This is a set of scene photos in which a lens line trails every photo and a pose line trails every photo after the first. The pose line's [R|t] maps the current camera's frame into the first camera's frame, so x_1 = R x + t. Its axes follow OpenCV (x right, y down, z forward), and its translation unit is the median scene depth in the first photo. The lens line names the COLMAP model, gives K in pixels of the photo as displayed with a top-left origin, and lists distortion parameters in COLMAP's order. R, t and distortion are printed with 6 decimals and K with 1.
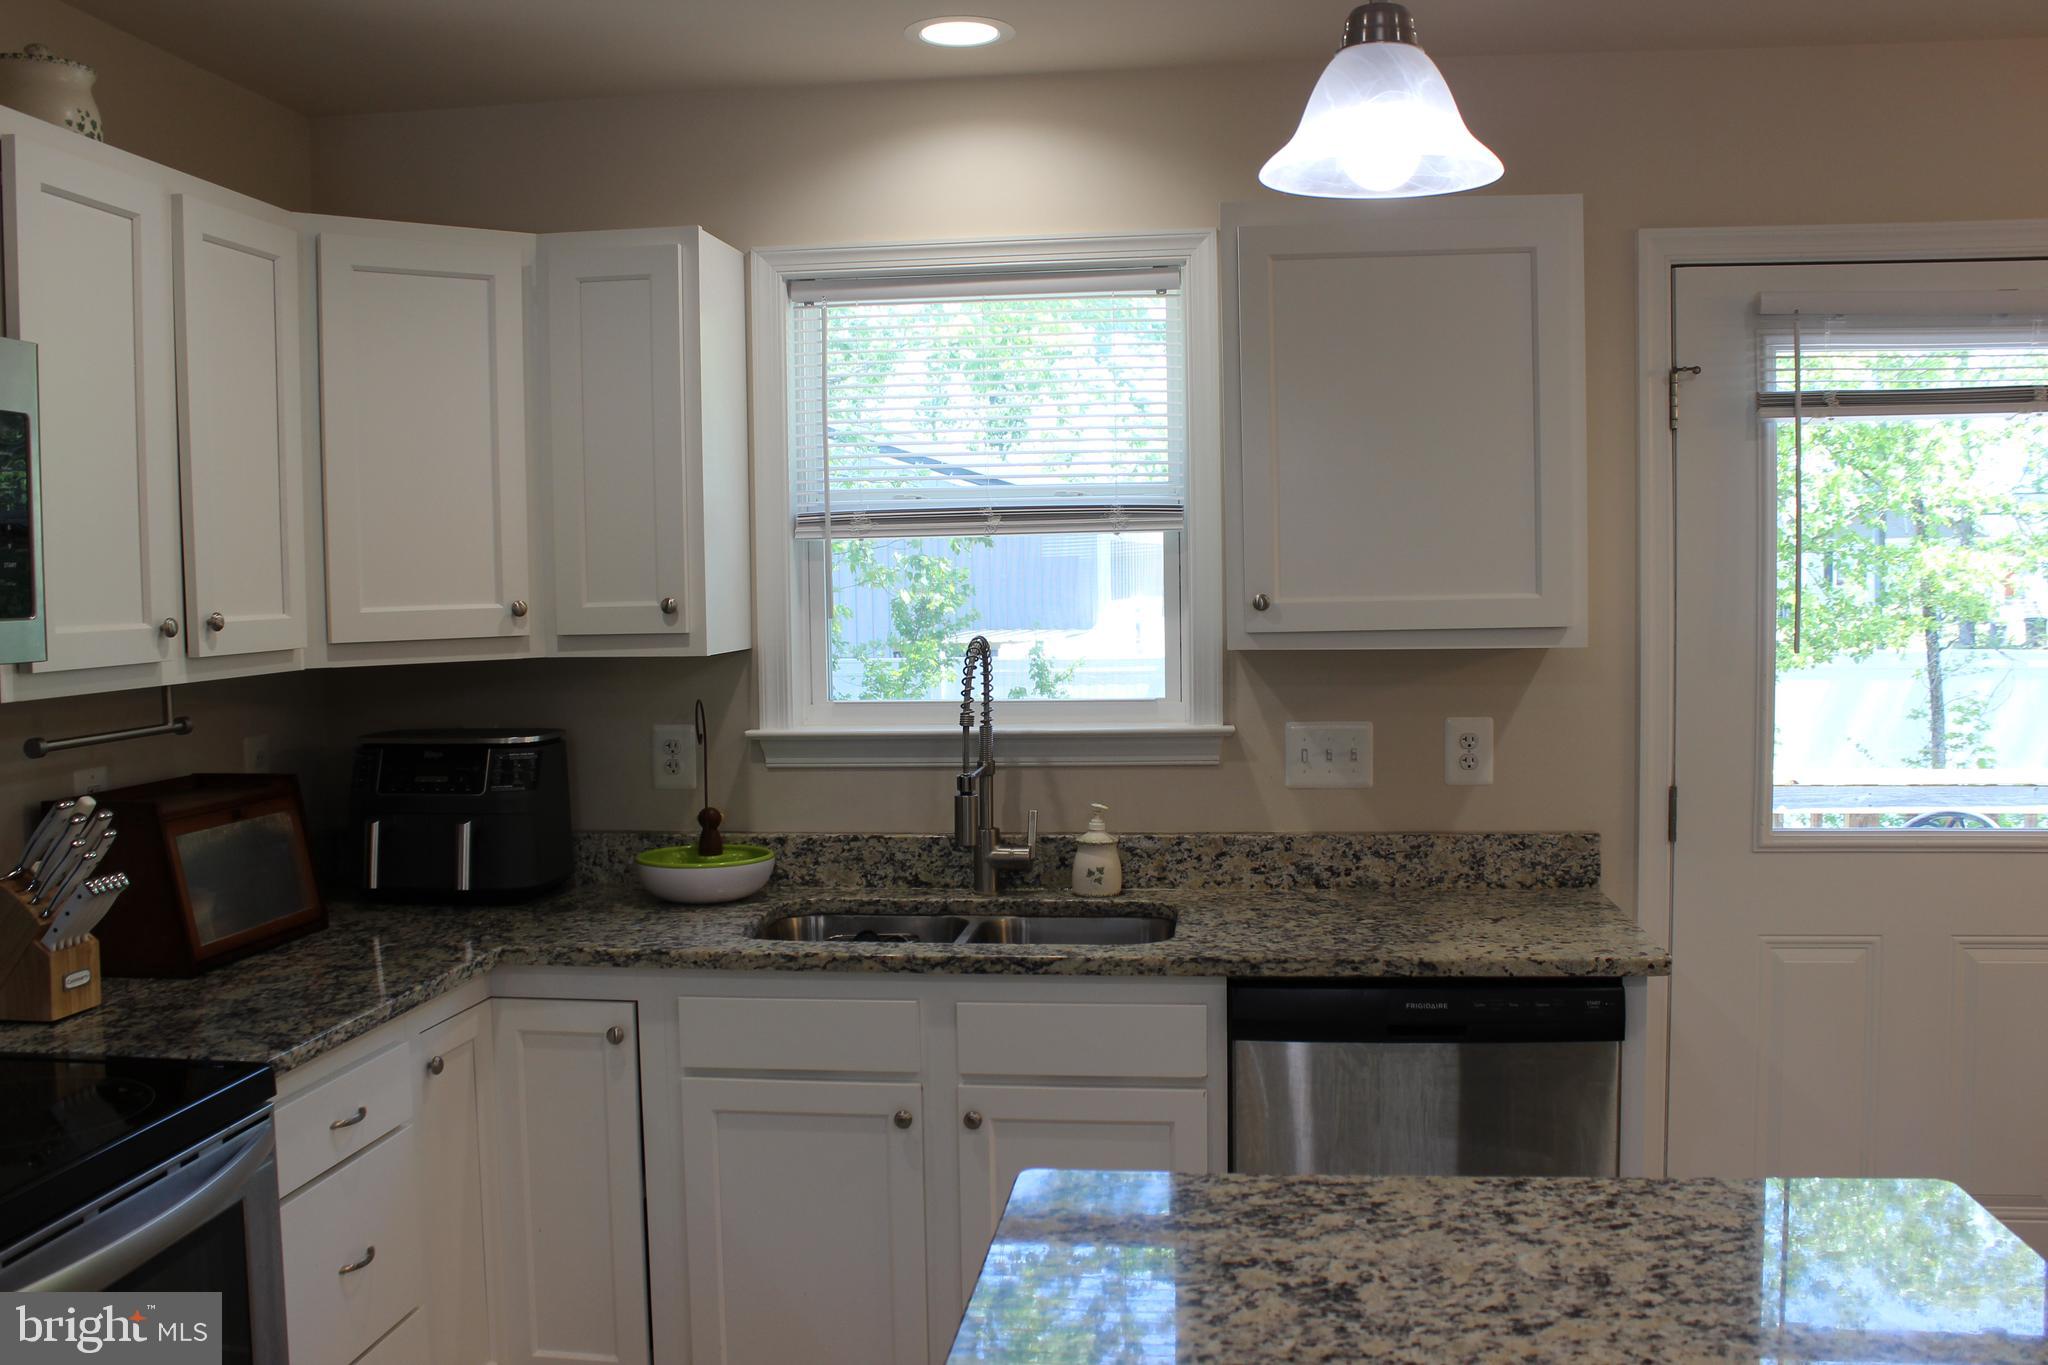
lens RADIAL K [[1835.6, 0, 1024.4], [0, 1835.6, 675.3], [0, 0, 1]] dist [-0.116576, 0.050965]
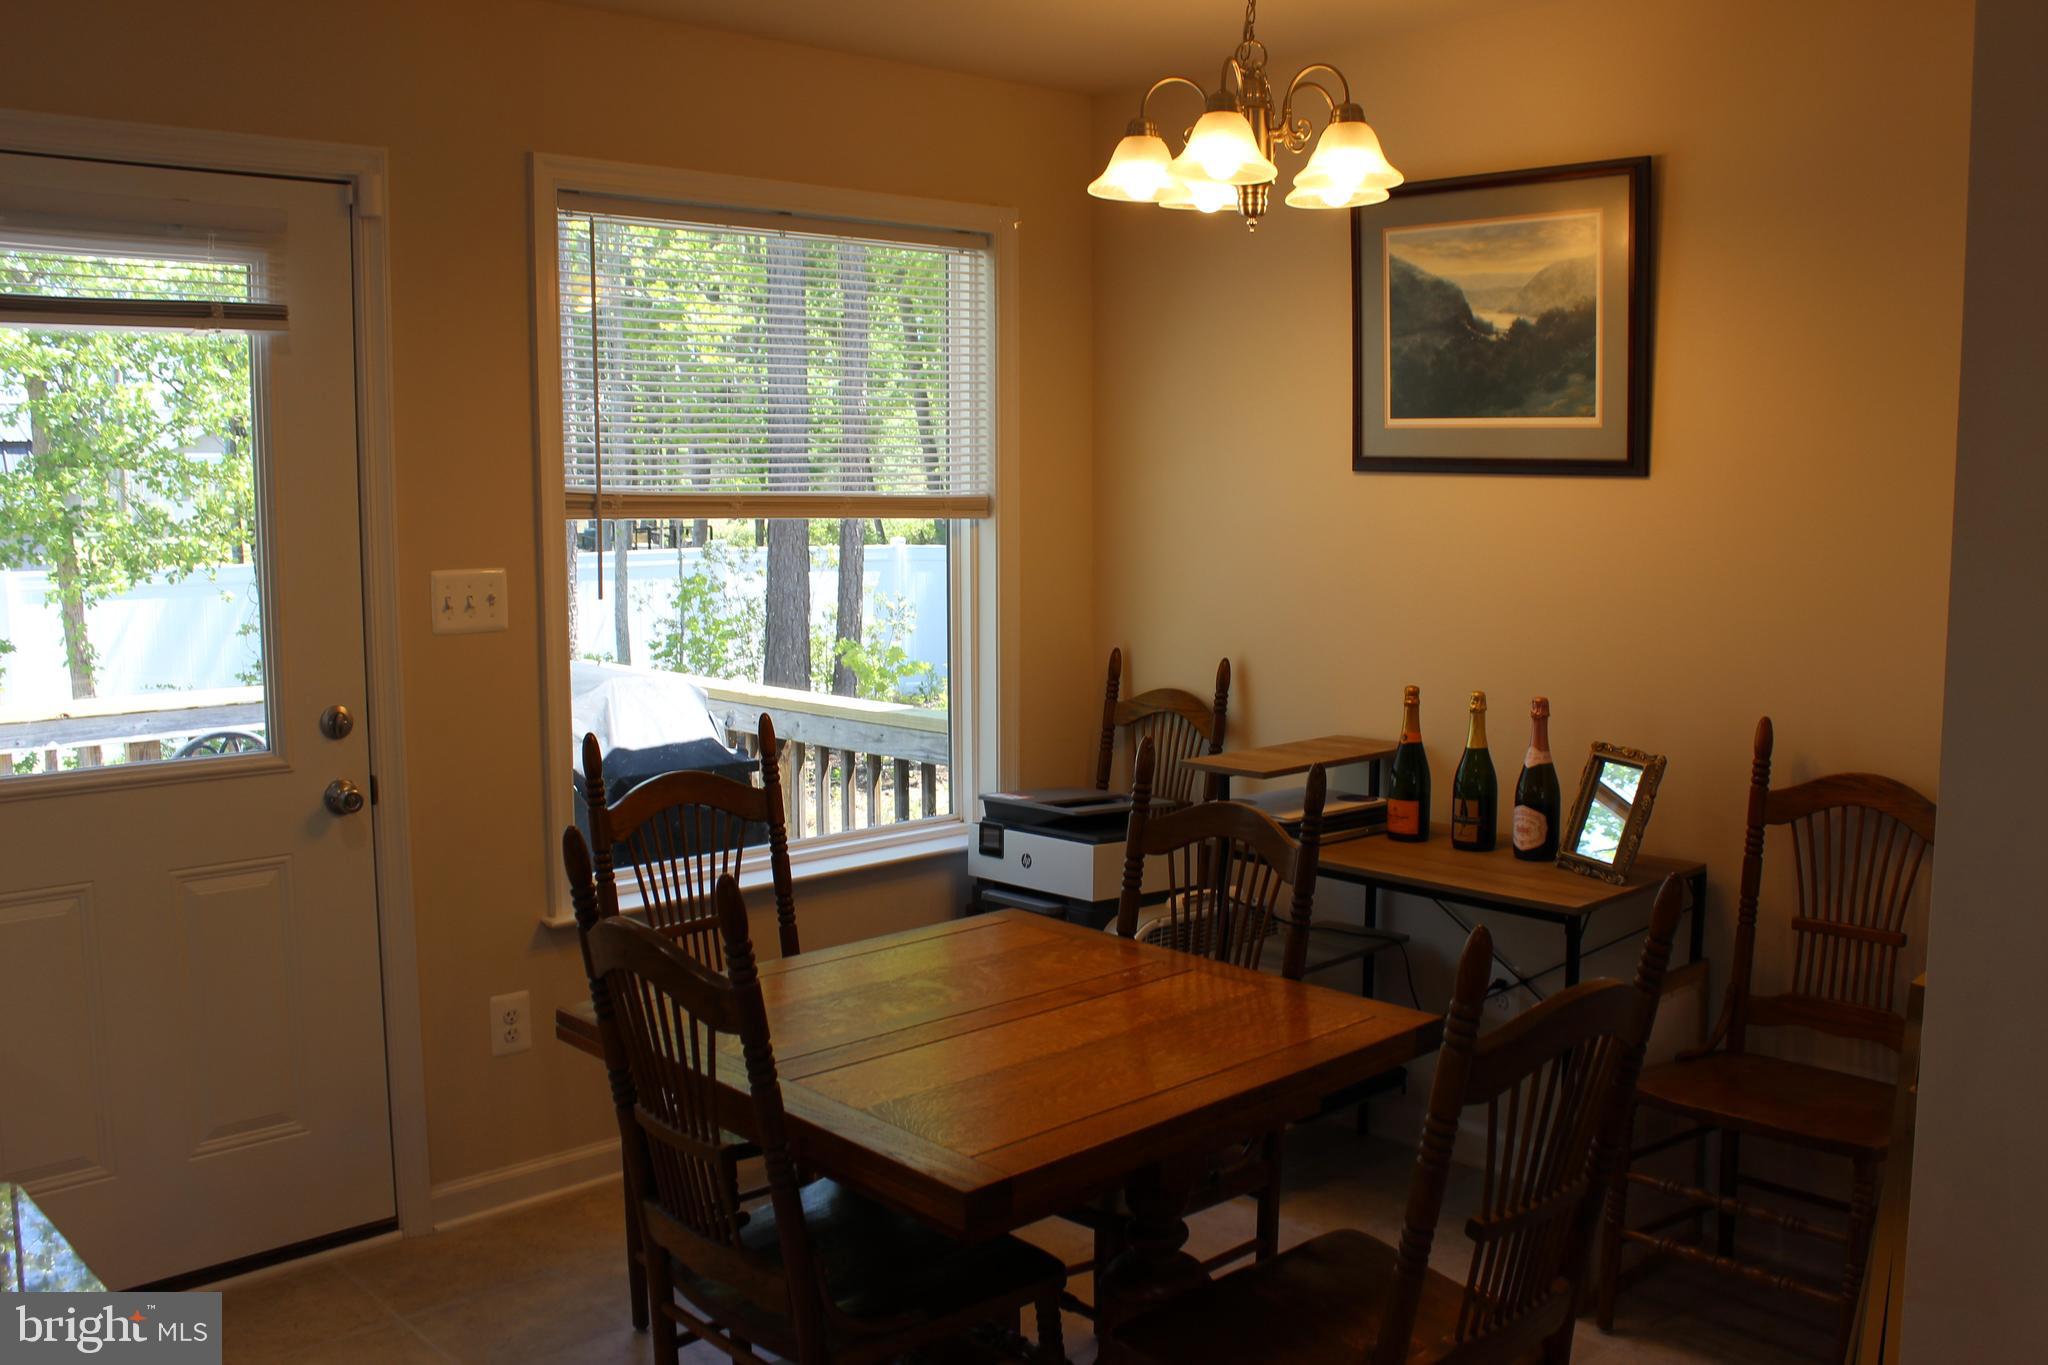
lens RADIAL K [[1835.6, 0, 1030.3], [0, 1835.6, 688.4], [0, 0, 1]] dist [-0.116576, 0.050965]
pose [[0.651106, -0.077691, 0.755000, 0.057798], [0.036807, 0.996809, 0.070832, -0.002368], [-0.758094, -0.018330, 0.651888, 0.007515]]
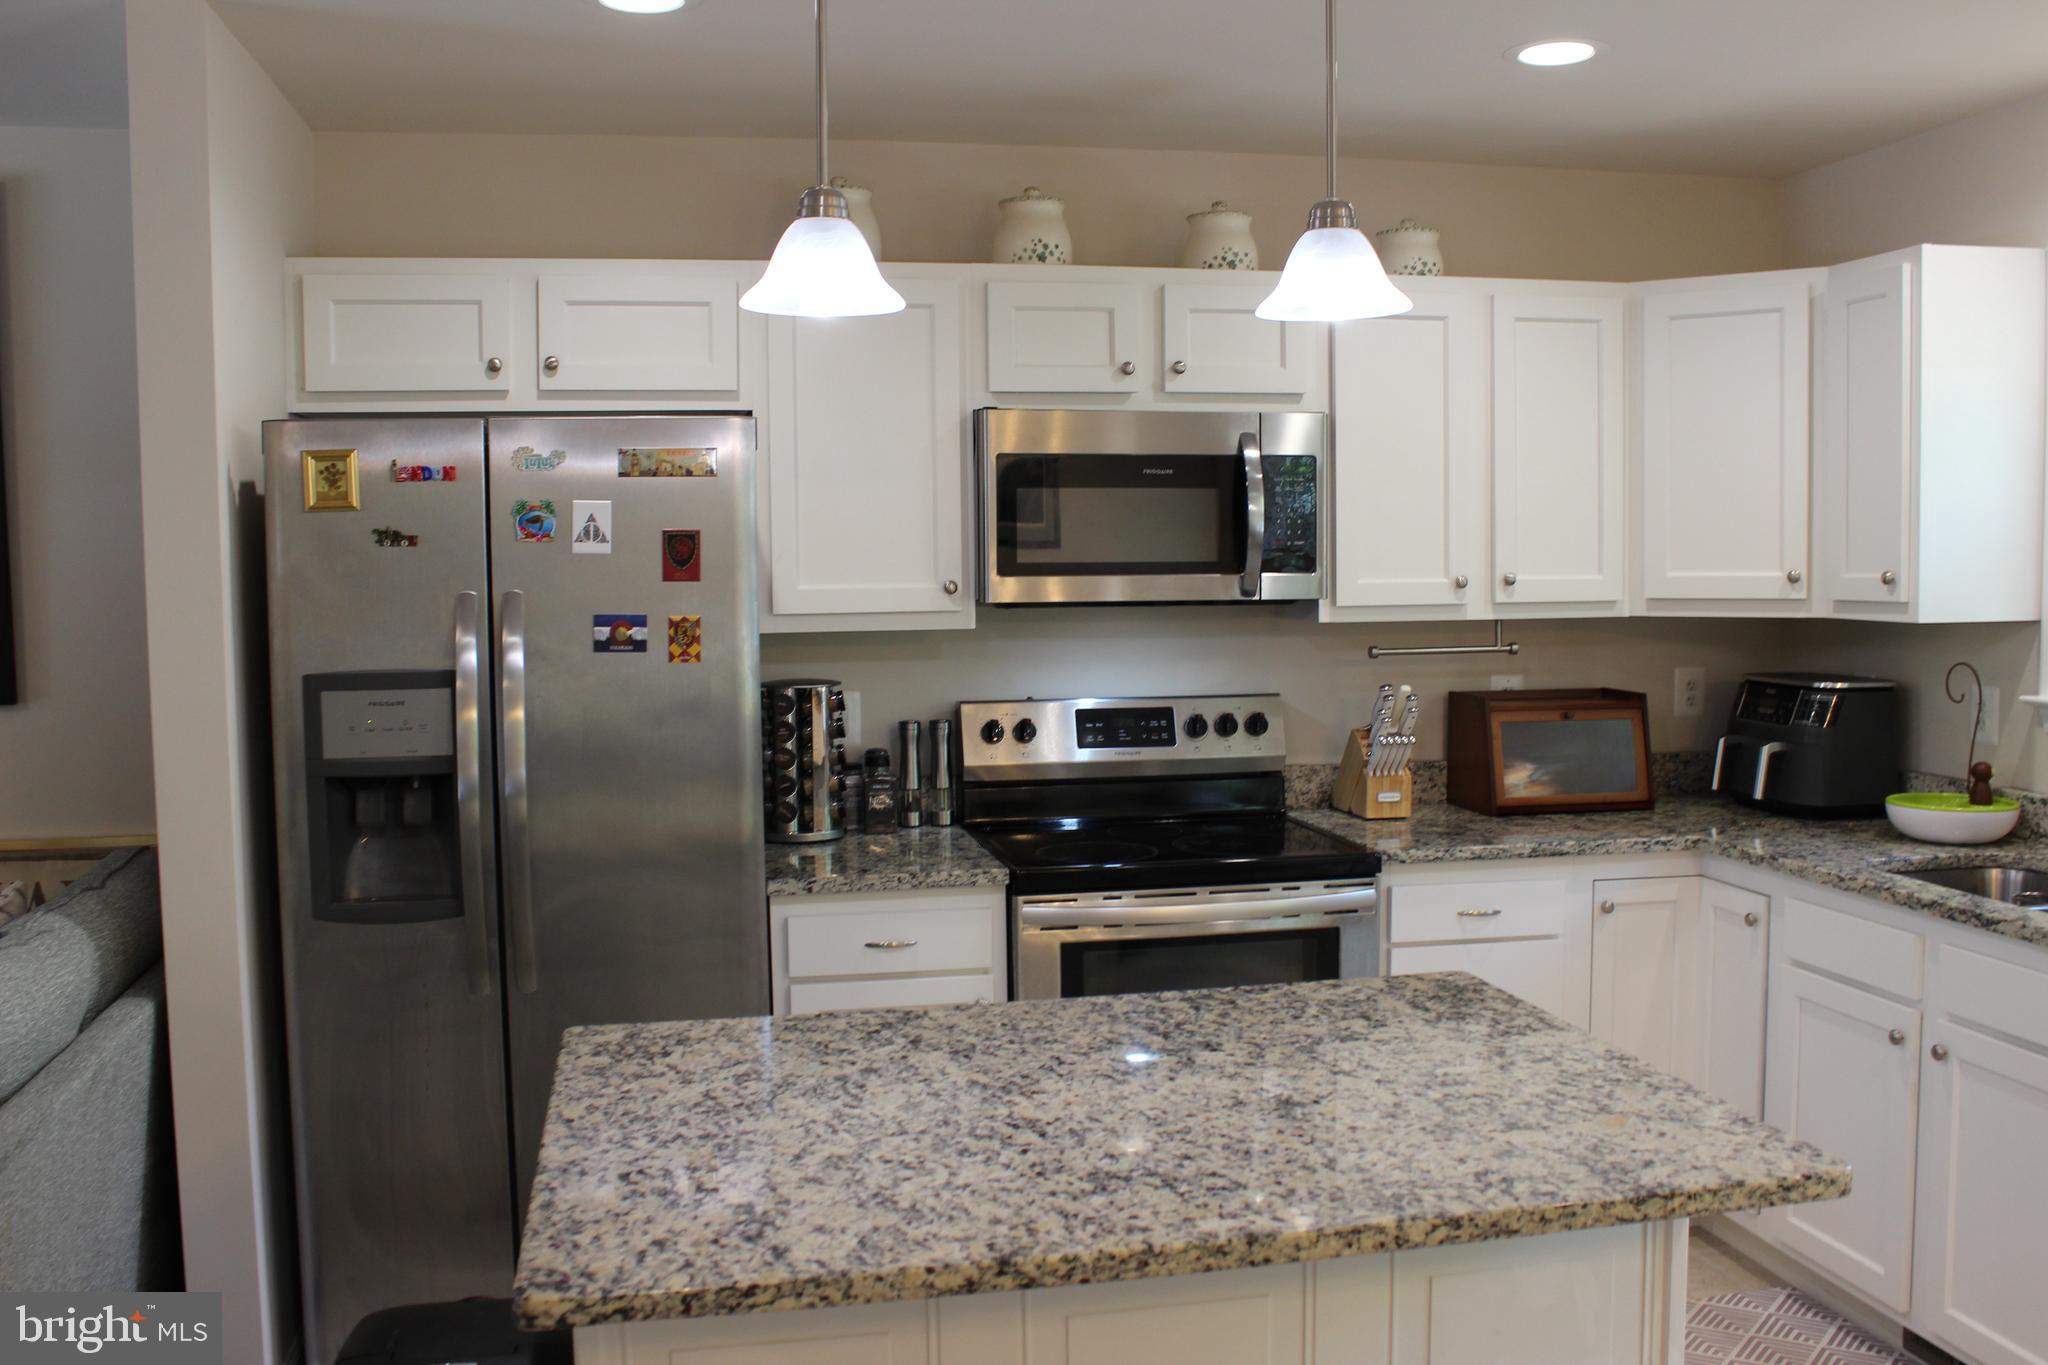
lens RADIAL K [[1835.6, 0, 1027.6], [0, 1835.6, 684.0], [0, 0, 1]] dist [-0.116576, 0.050965]
pose [[0.318164, 0.077053, -0.944899, 0.814005], [-0.047062, 0.996746, 0.065434, -0.022050], [0.946867, 0.023650, 0.320755, 0.134335]]
